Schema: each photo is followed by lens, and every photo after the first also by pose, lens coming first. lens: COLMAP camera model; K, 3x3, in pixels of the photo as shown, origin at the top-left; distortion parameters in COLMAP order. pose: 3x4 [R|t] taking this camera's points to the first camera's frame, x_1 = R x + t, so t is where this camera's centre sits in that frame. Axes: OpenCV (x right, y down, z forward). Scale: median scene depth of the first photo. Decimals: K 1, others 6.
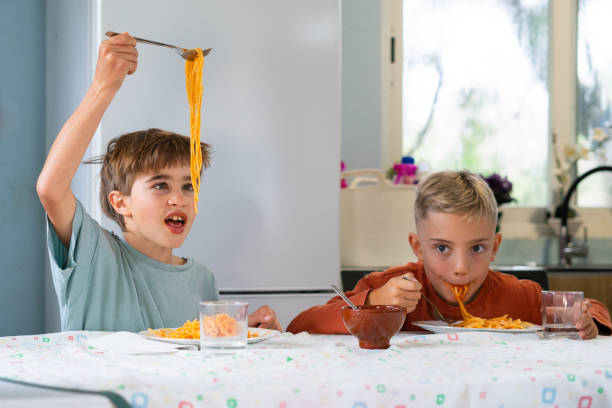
lens RADIAL K [[1559.6, 0, 219.5], [0, 1559.6, 204.8], [0, 0, 1]] dist [-0.025145, 0.121164]
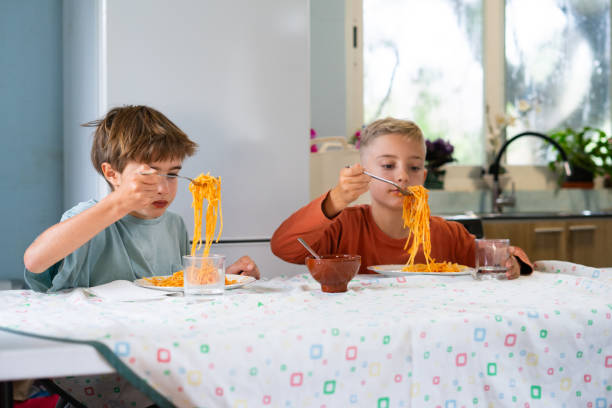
lens RADIAL K [[1456.5, 0, 270.0], [0, 1456.5, 203.2], [0, 0, 1]] dist [-0.001930, 0.484962]
pose [[0.997297, -0.010894, 0.072663, -0.033782], [0.010042, 0.999877, 0.012072, 0.013508], [-0.072786, -0.011309, 0.997283, -0.110290]]
